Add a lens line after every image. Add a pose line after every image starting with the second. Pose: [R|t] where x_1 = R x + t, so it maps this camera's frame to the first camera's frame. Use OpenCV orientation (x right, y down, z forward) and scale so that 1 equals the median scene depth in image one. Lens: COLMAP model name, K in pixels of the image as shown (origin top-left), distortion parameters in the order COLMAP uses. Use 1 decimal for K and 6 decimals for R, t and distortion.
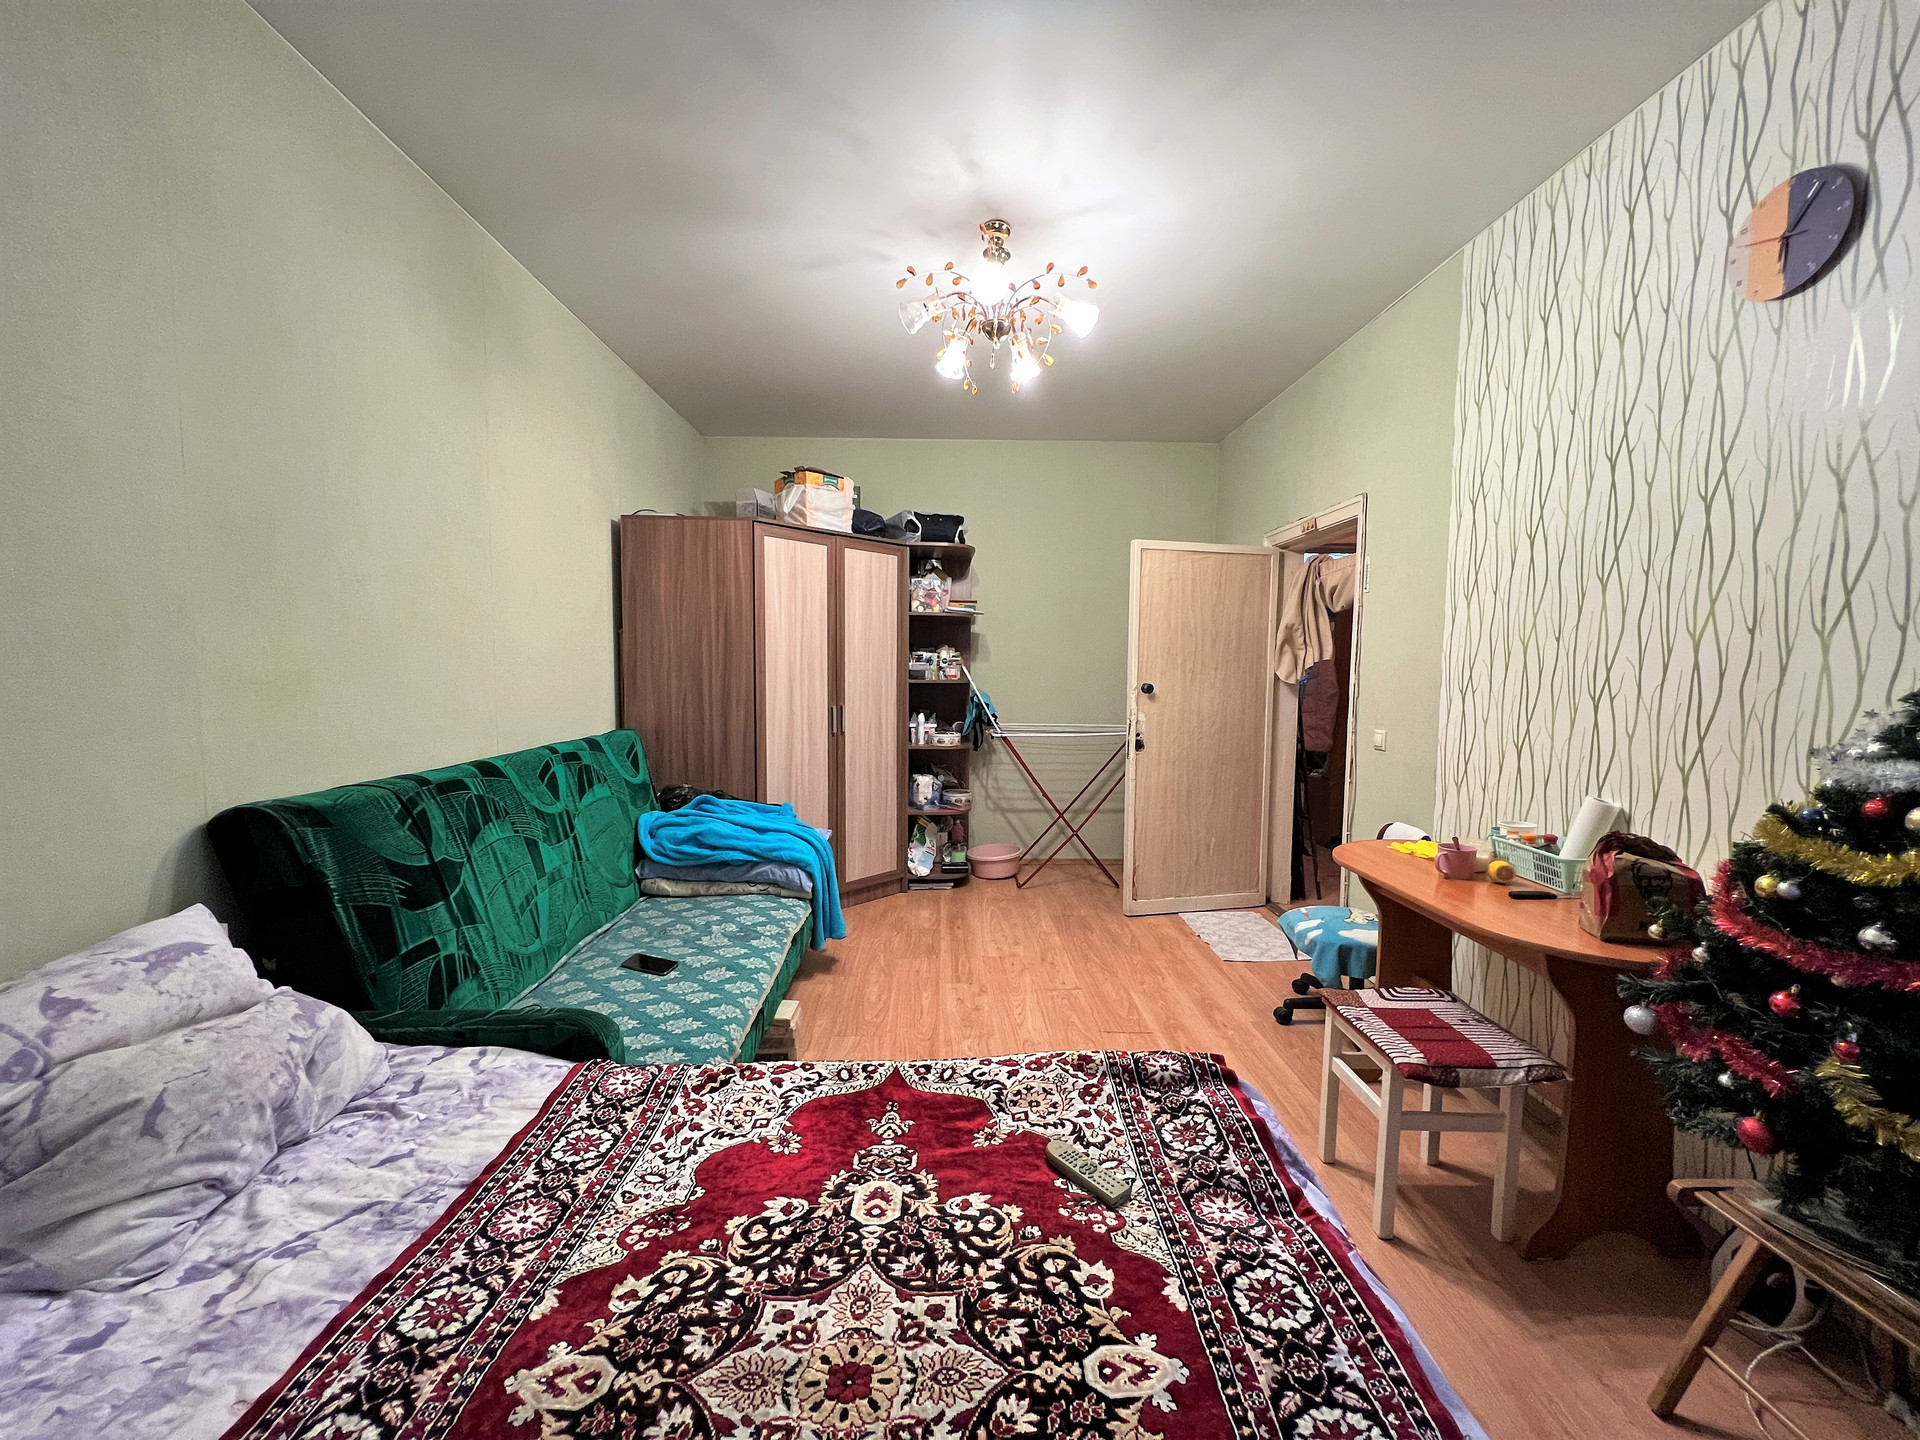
lens RADIAL K [[766.3, 0, 953.8], [0, 766.3, 723.1], [0, 0, 1]] dist [-0.001264, 0.000378]
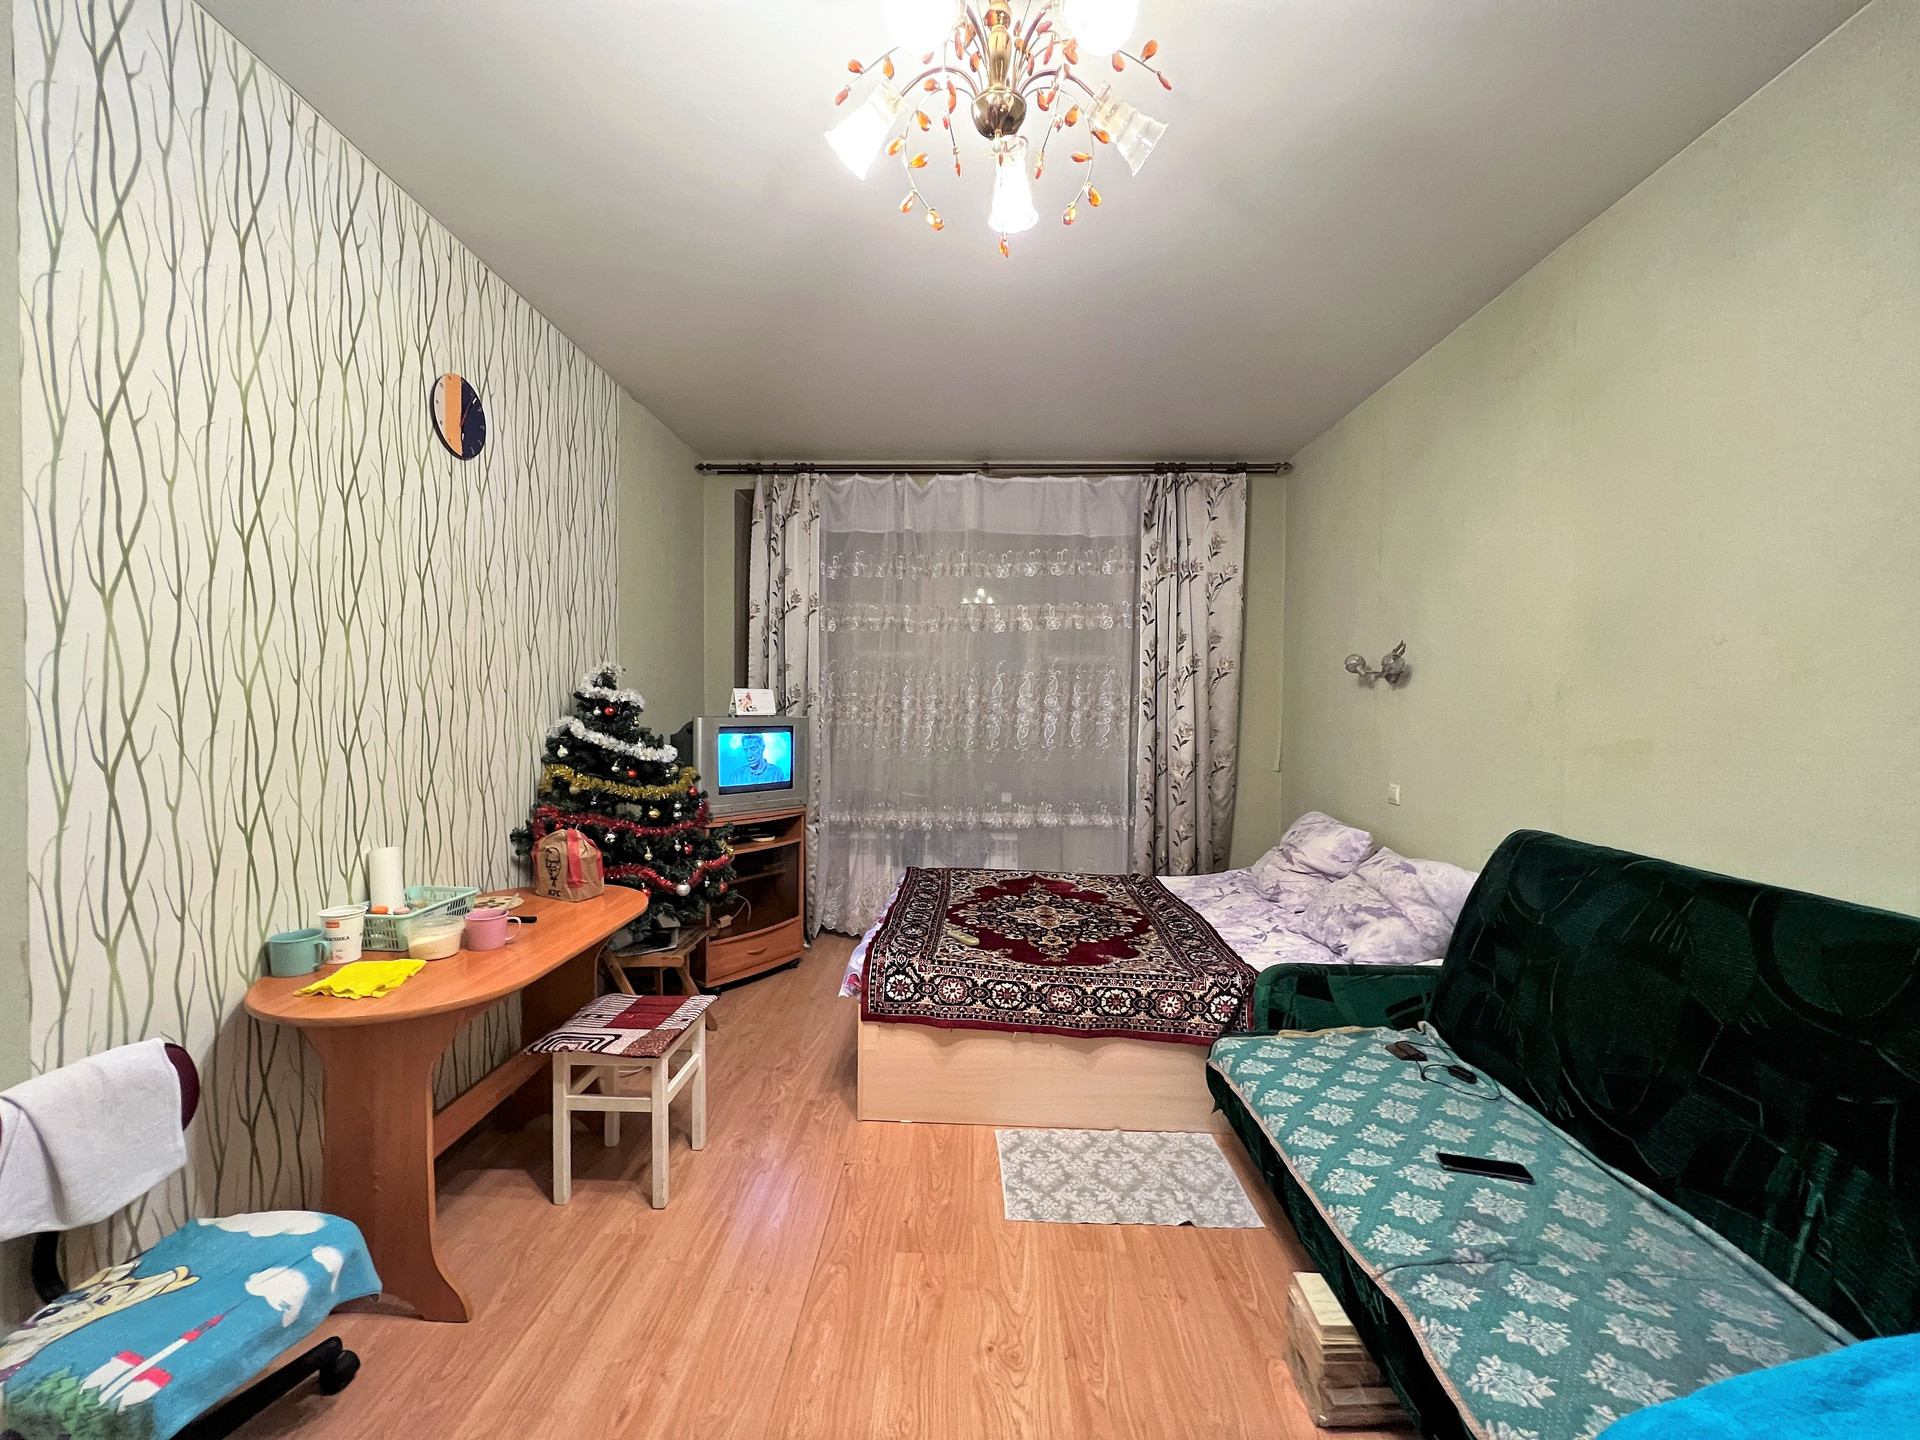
lens RADIAL K [[766.3, 0, 953.8], [0, 766.3, 723.1], [0, 0, 1]] dist [-0.001264, 0.000378]
pose [[-0.998838, -0.018471, 0.044509, 0.109711], [-0.014127, 0.995279, 0.096022, -0.273091], [-0.046073, 0.095281, -0.994384, 3.161924]]
